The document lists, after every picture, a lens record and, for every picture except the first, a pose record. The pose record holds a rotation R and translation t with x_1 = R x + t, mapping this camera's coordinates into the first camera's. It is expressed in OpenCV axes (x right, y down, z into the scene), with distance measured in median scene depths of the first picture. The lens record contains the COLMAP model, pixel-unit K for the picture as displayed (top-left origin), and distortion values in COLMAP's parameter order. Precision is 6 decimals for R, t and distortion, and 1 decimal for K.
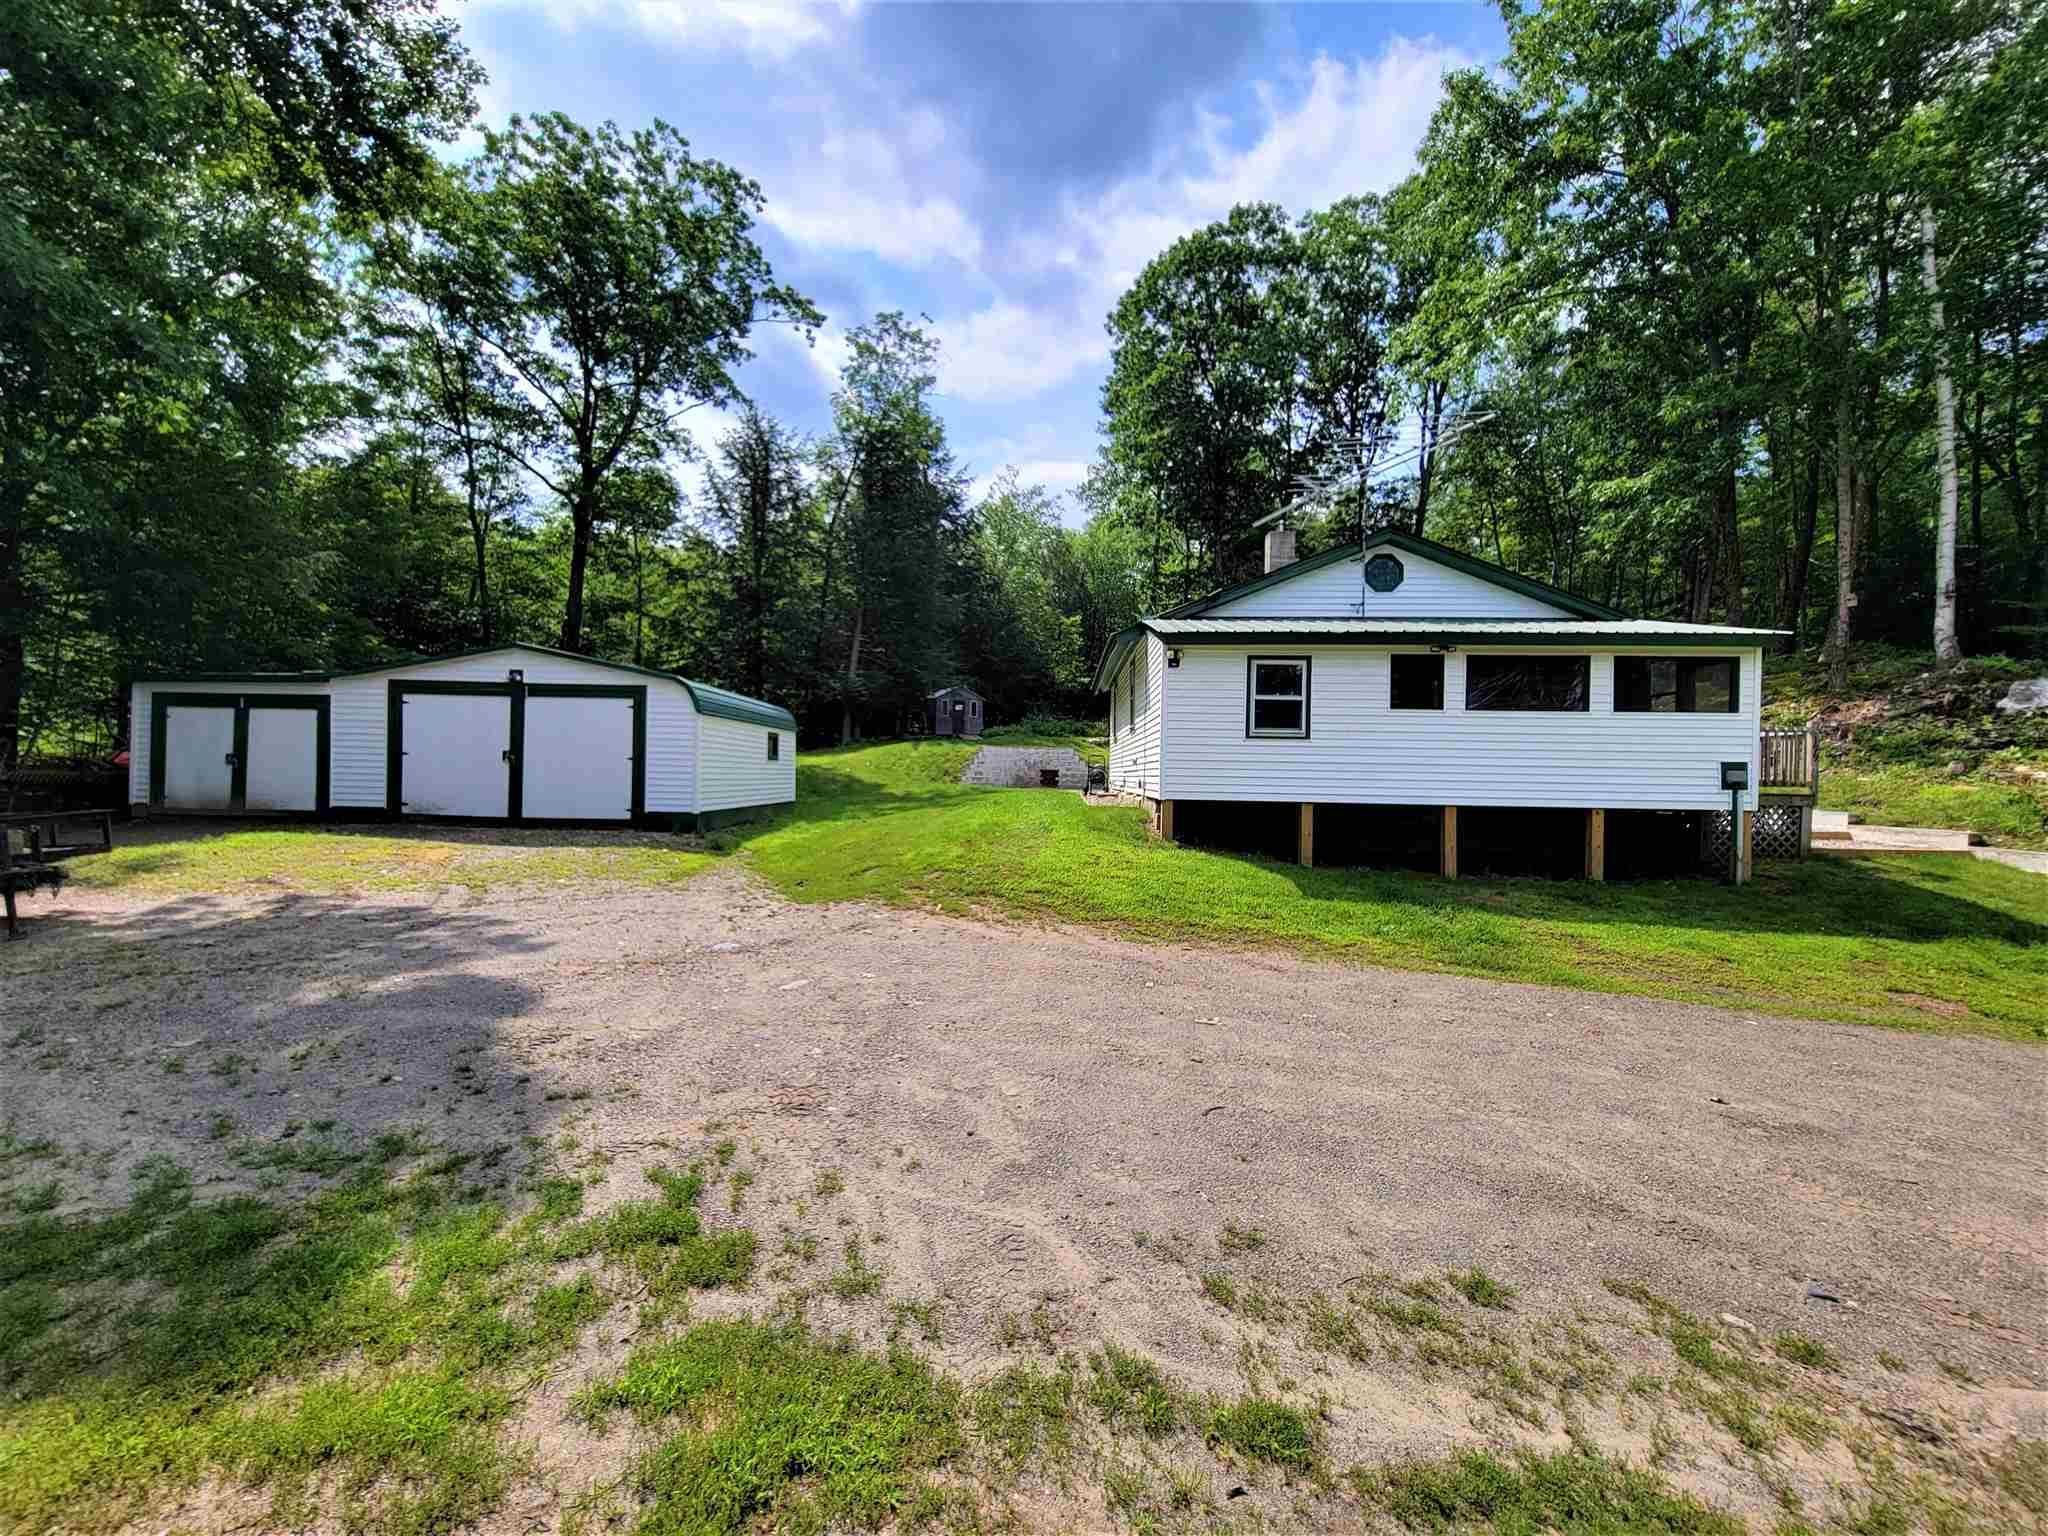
lens RADIAL K [[831.4, 0, 1024.0], [0, 831.4, 768.0], [0, 0, 1]] dist [-0.002005, -0.000111]
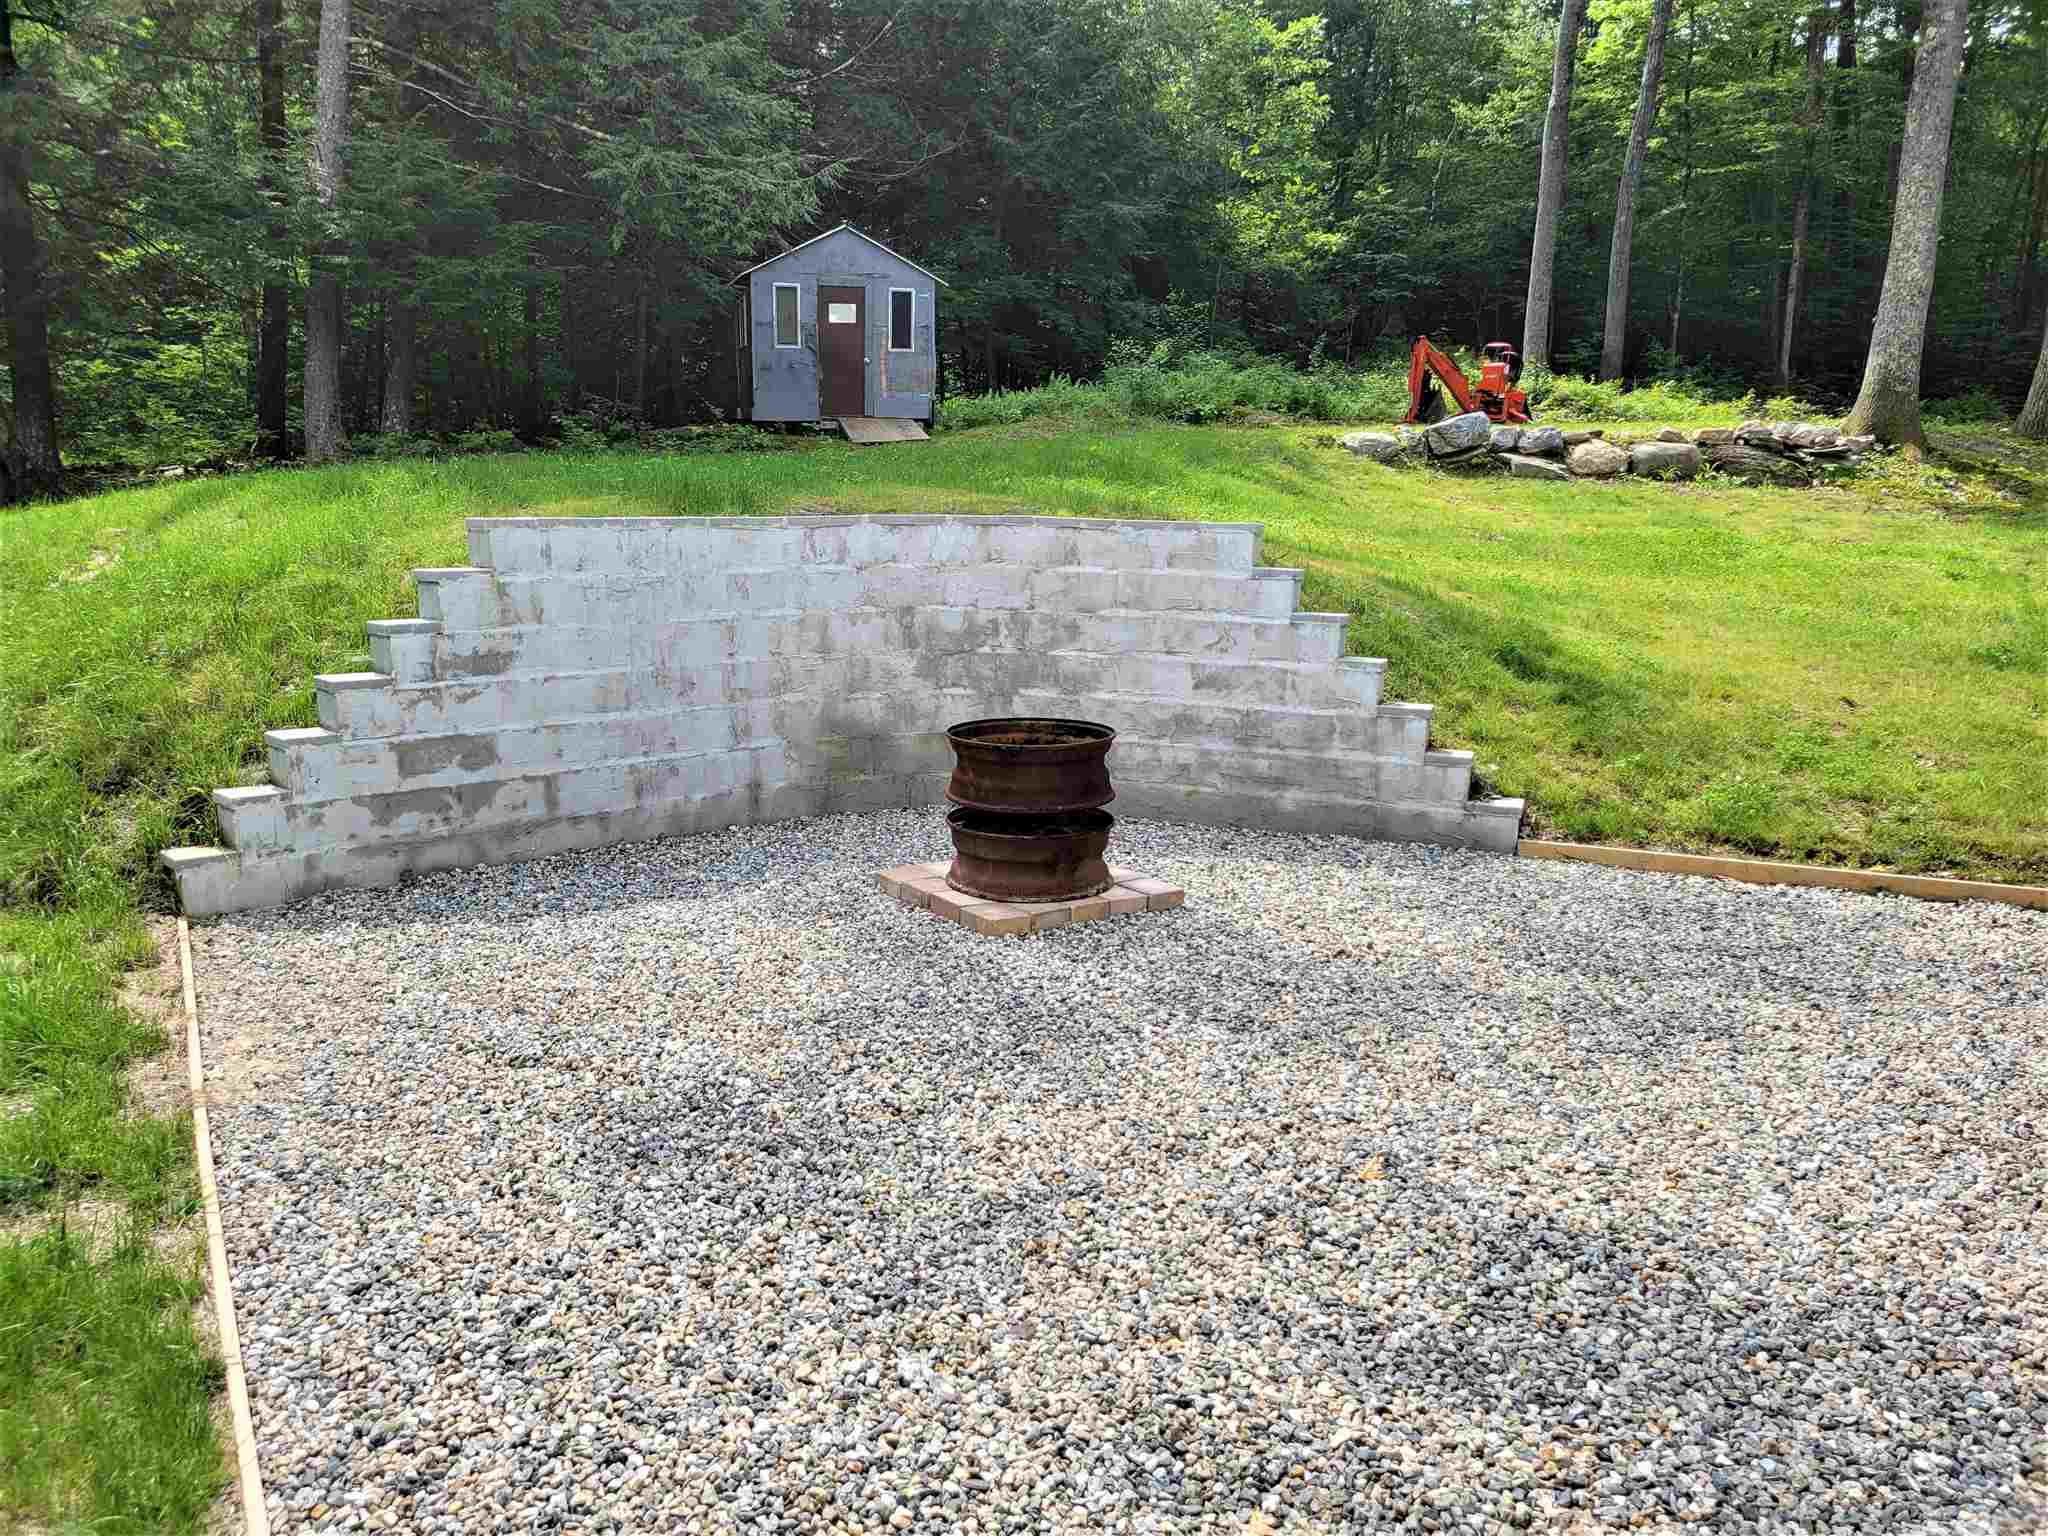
lens RADIAL K [[1547.8, 0, 1024.0], [0, 1547.8, 768.0], [0, 0, 1]] dist [0.051175, -0.000217]
pose [[0.993906, 0.015013, -0.109206, 0.112683], [0.004998, 0.983526, 0.180695, -0.067669], [0.110120, -0.180140, 0.977458, 1.657438]]
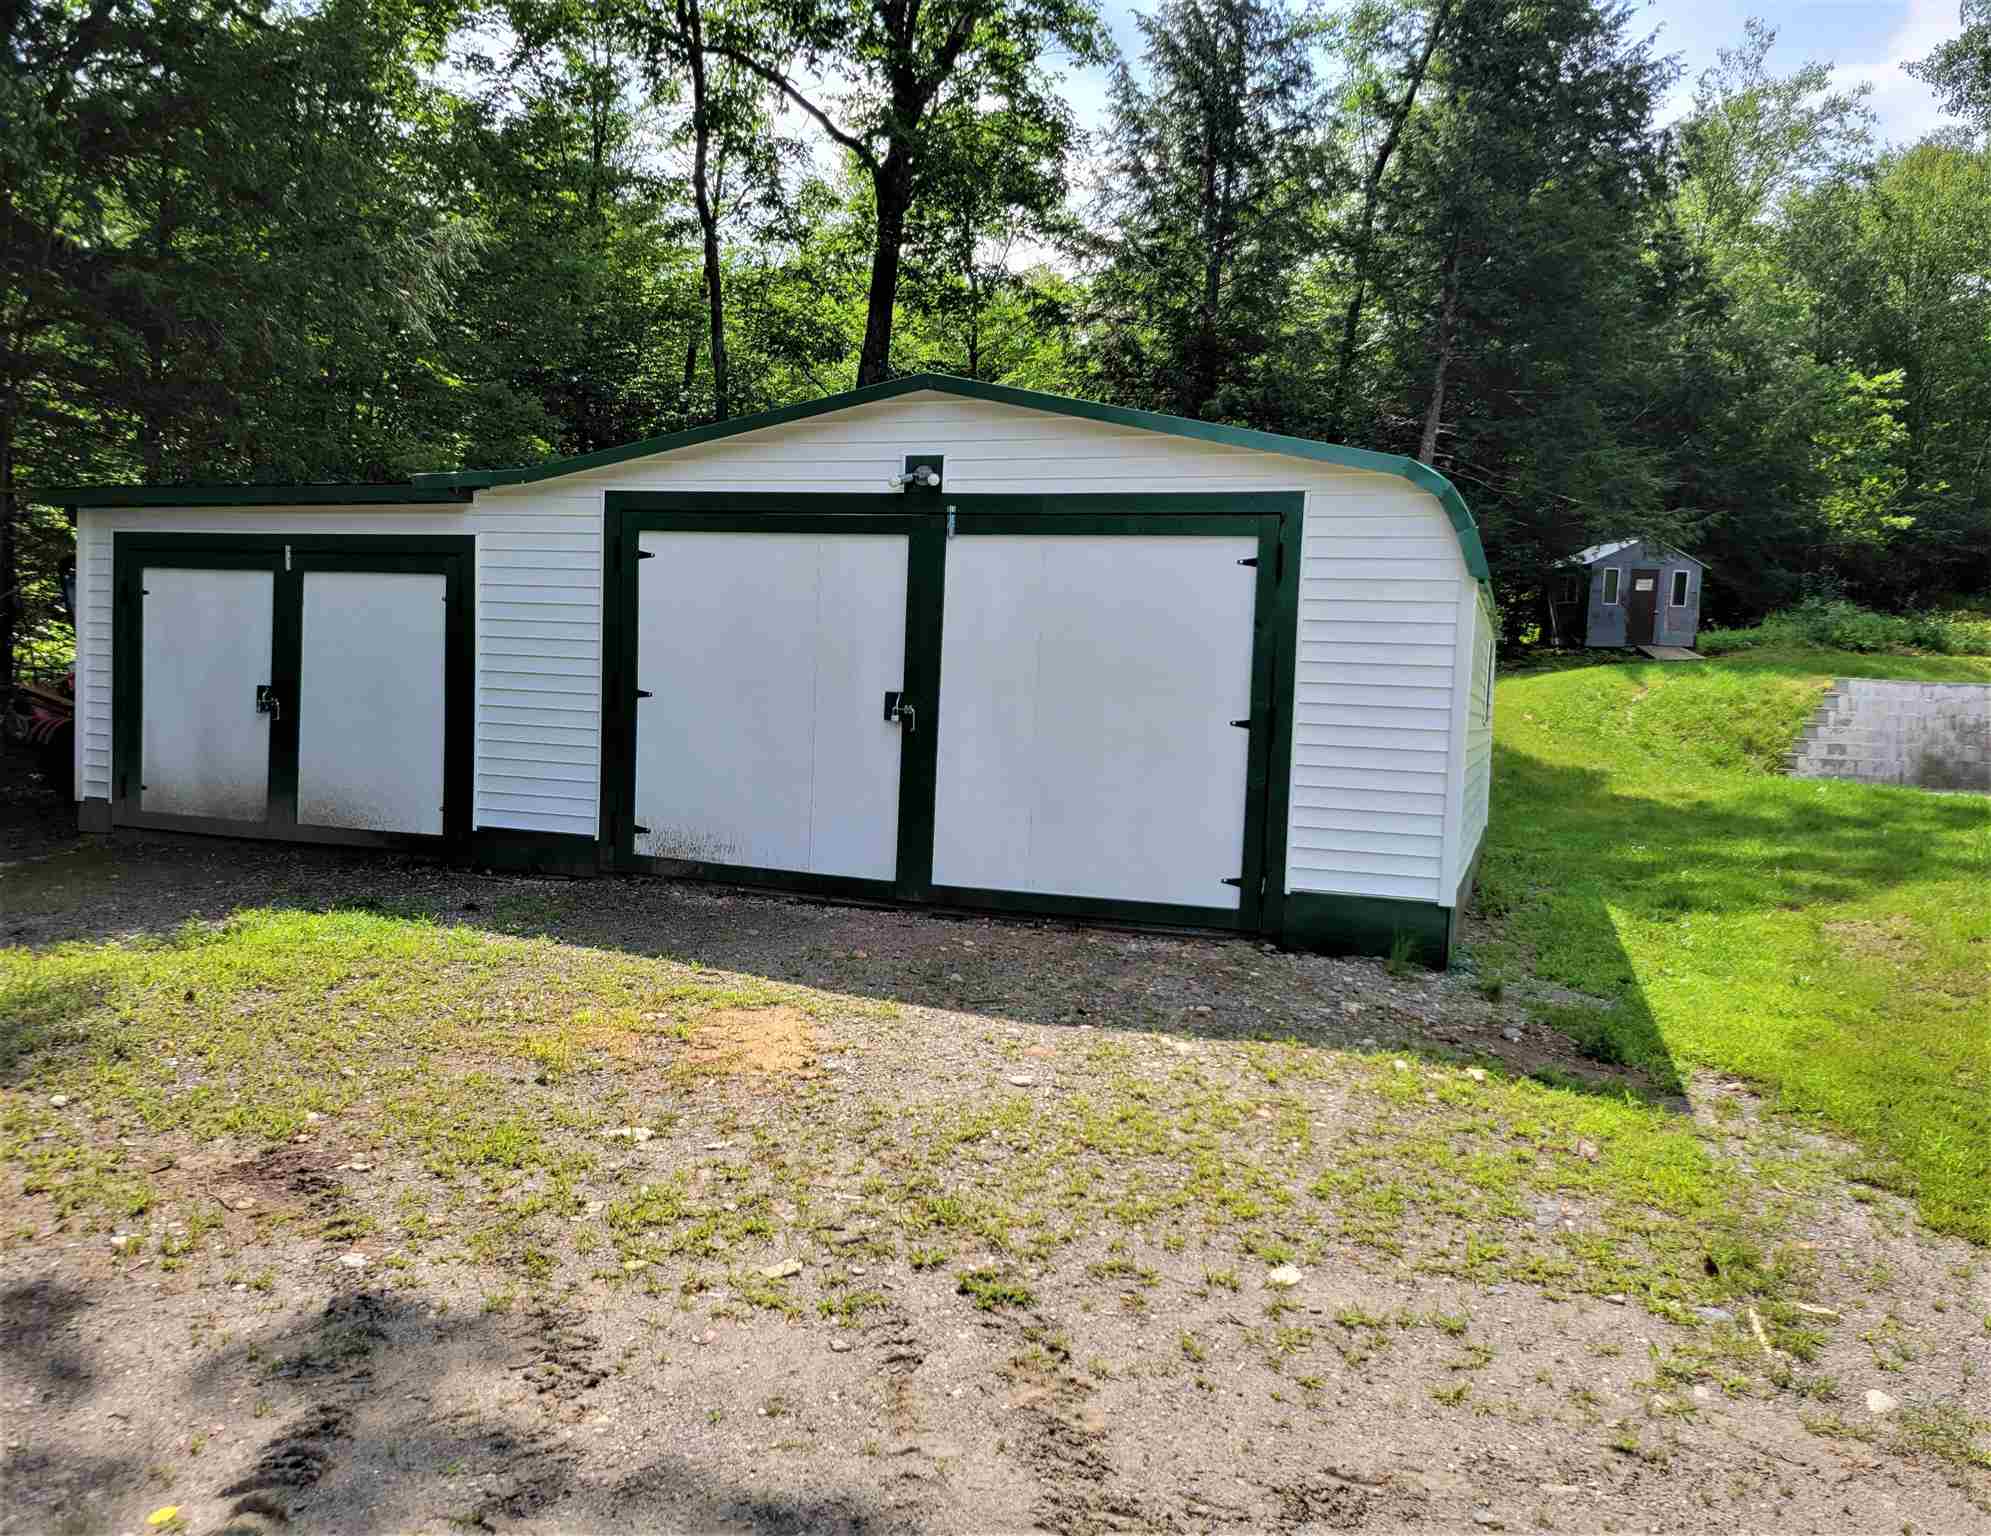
lens RADIAL K [[1532.6, 0, 1047.1], [0, 1532.6, 780.6], [0, 0, 1]] dist [0.039348, -0.007154]
pose [[0.944416, 0.037705, -0.326583, -0.350404], [-0.021762, 0.998392, 0.052338, -0.018624], [0.328031, -0.042322, 0.943718, 0.411947]]
